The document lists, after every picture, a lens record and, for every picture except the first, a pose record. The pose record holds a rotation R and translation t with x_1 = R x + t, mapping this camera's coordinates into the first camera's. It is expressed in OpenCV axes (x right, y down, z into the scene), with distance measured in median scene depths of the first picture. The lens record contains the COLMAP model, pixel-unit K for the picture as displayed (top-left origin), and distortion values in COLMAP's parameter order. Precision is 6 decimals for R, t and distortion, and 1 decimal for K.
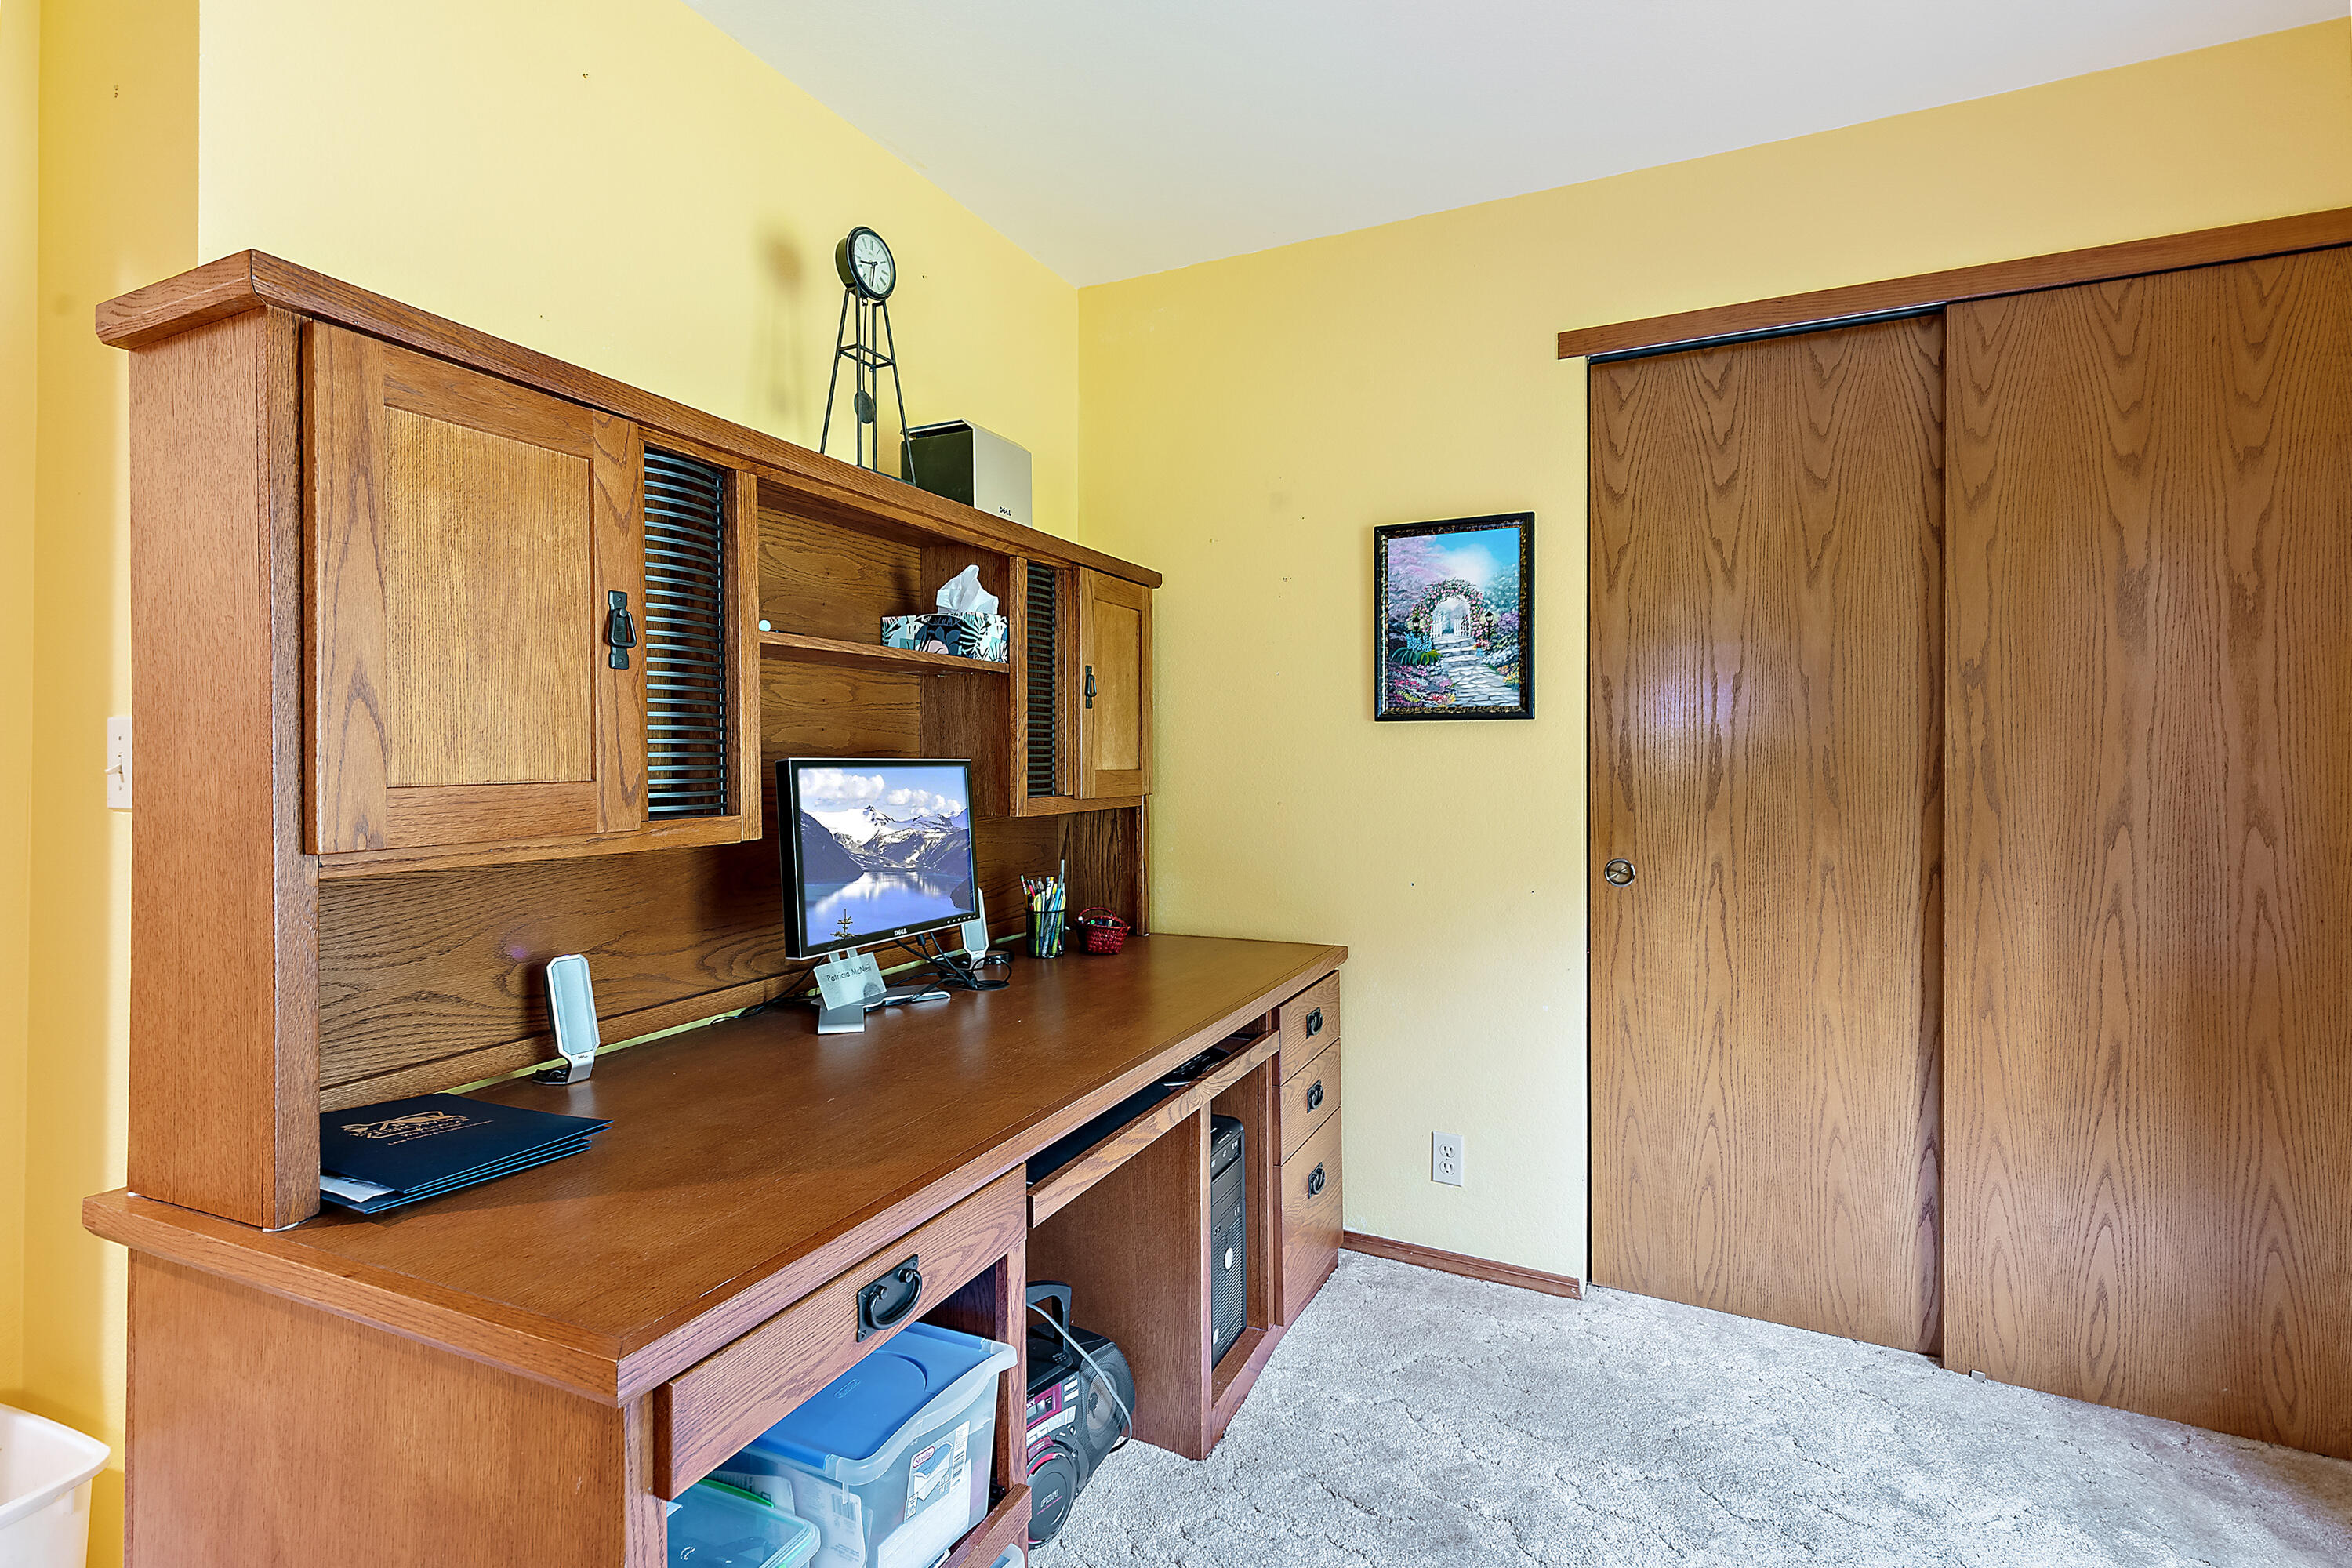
lens RADIAL K [[1086.3, 0, 1188.8], [0, 1086.3, 749.1], [0, 0, 1]] dist [0.009751, -0.002591]
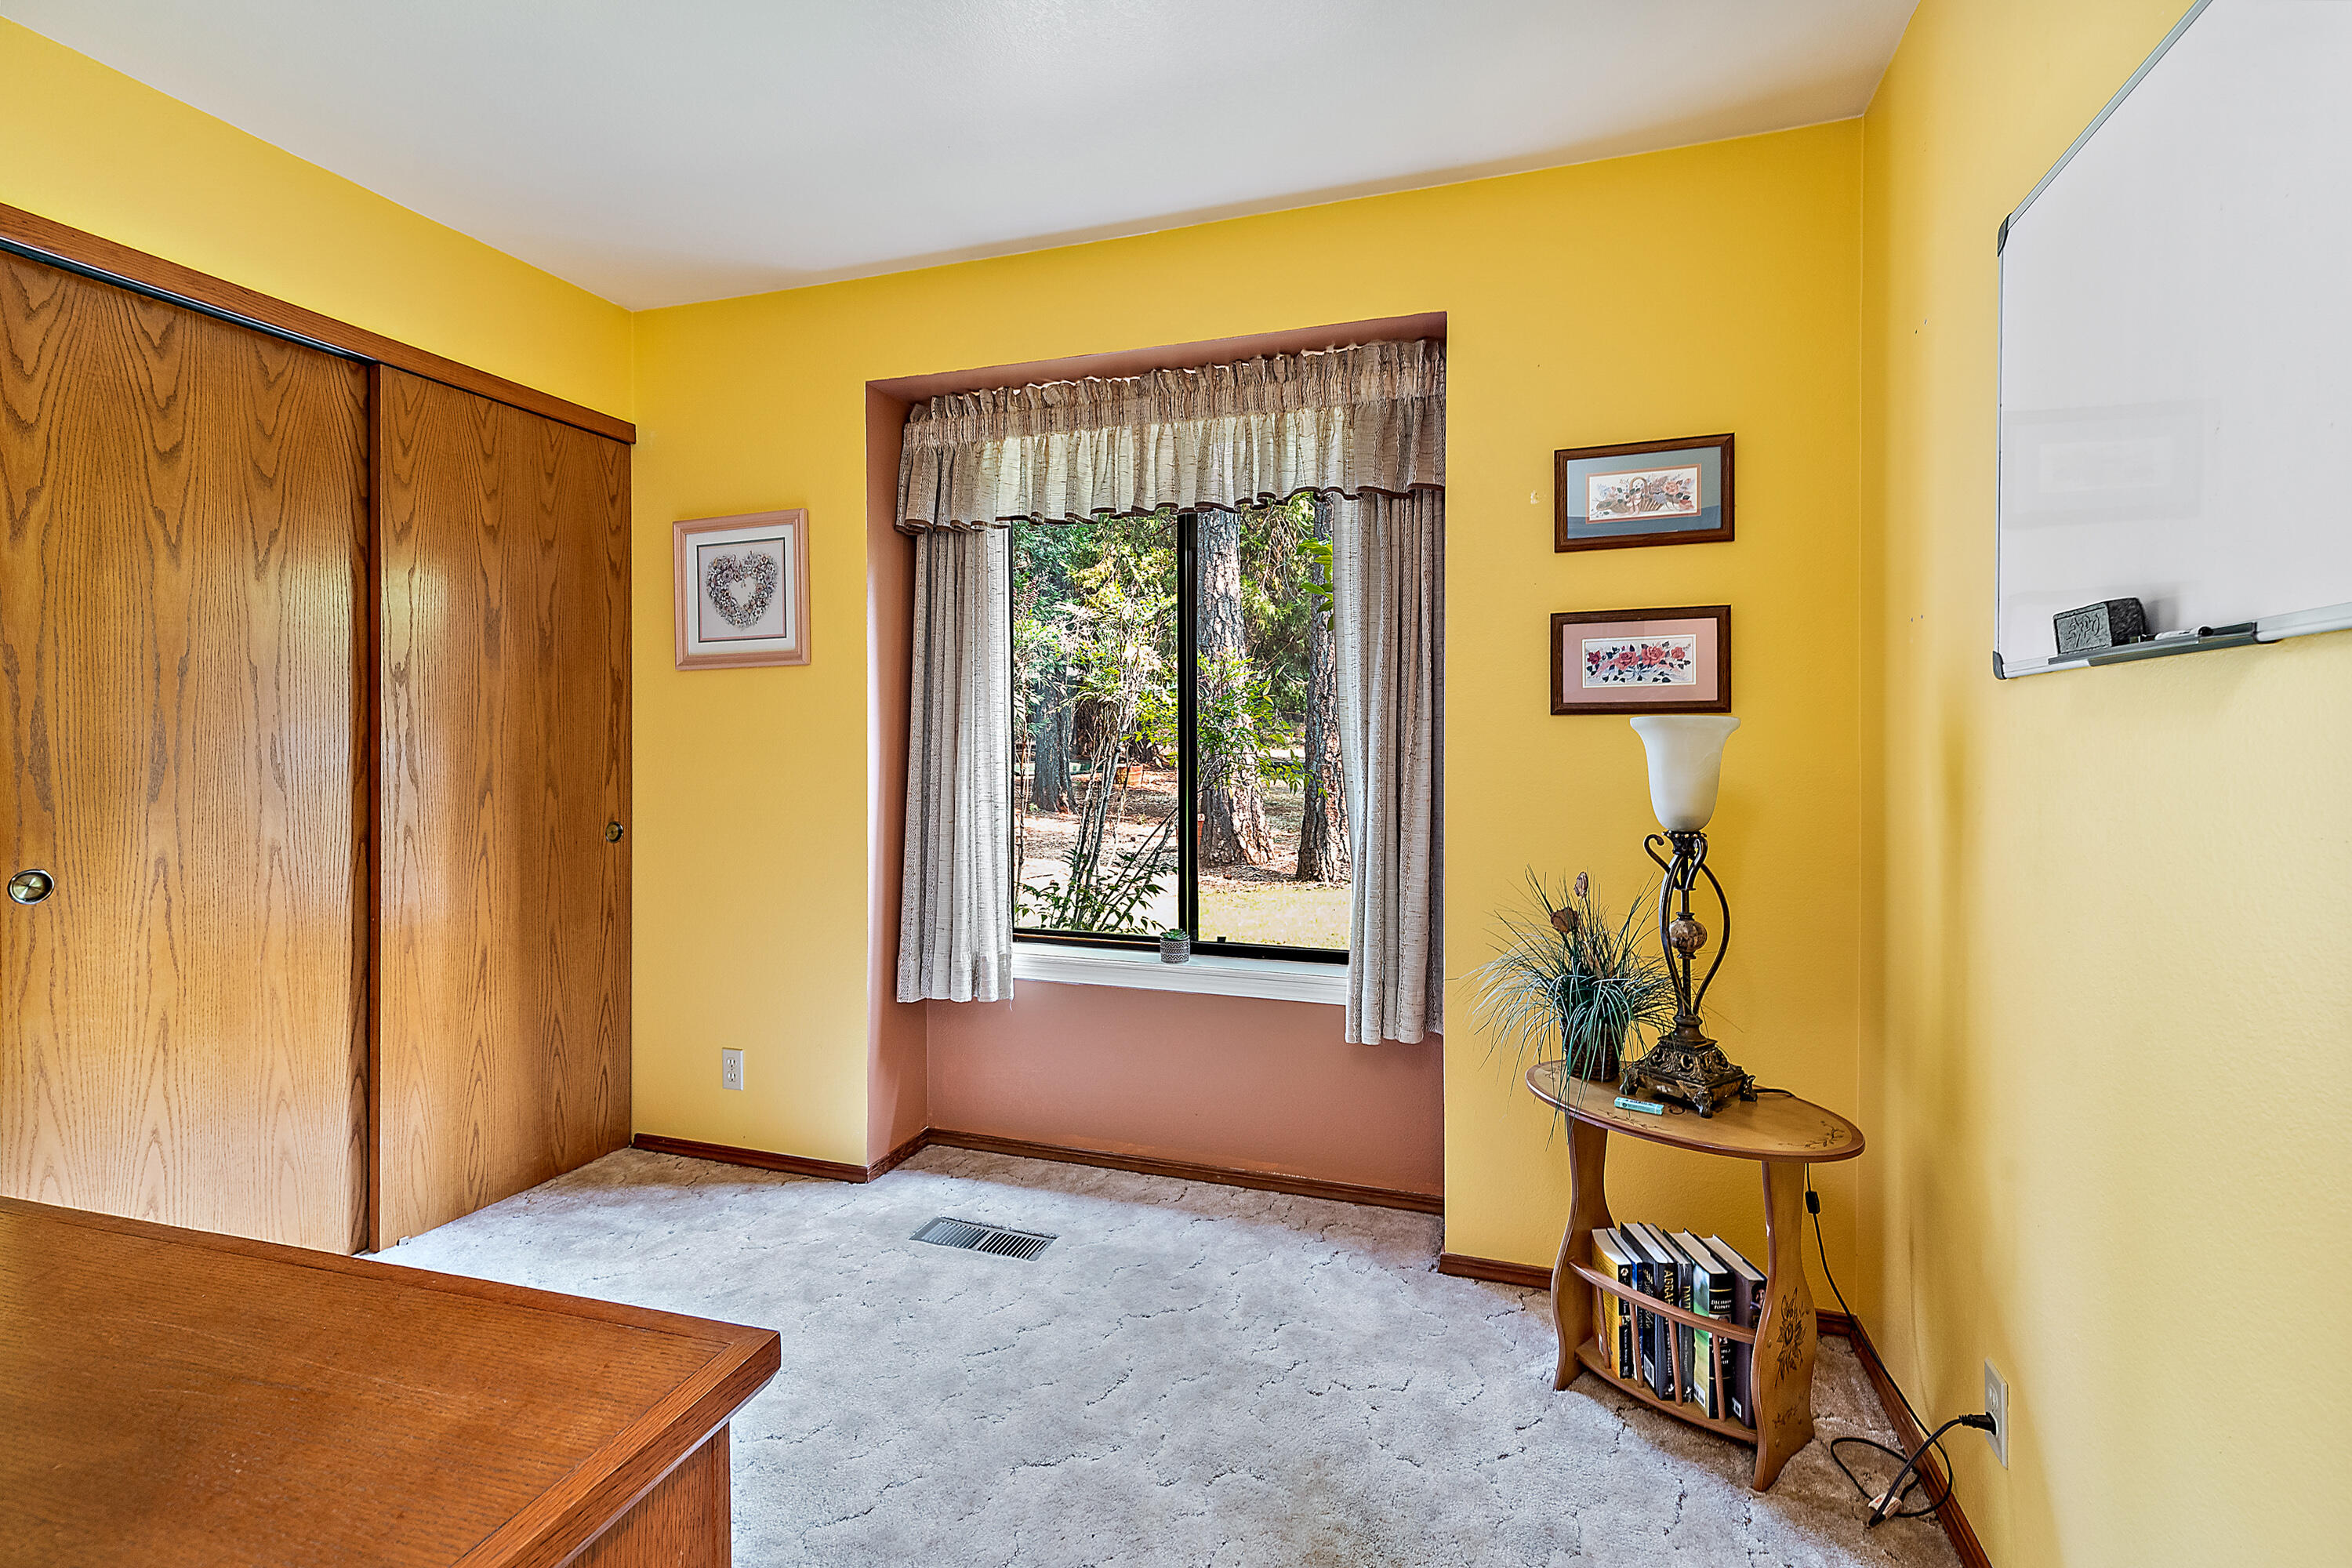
lens RADIAL K [[1086.3, 0, 1170.4], [0, 1086.3, 768.7], [0, 0, 1]] dist [0.009751, -0.002591]
pose [[-0.117788, -0.029963, 0.992587, -0.561446], [-0.004281, 0.999551, 0.029665, -0.003675], [-0.993030, -0.000755, -0.117863, 0.263747]]
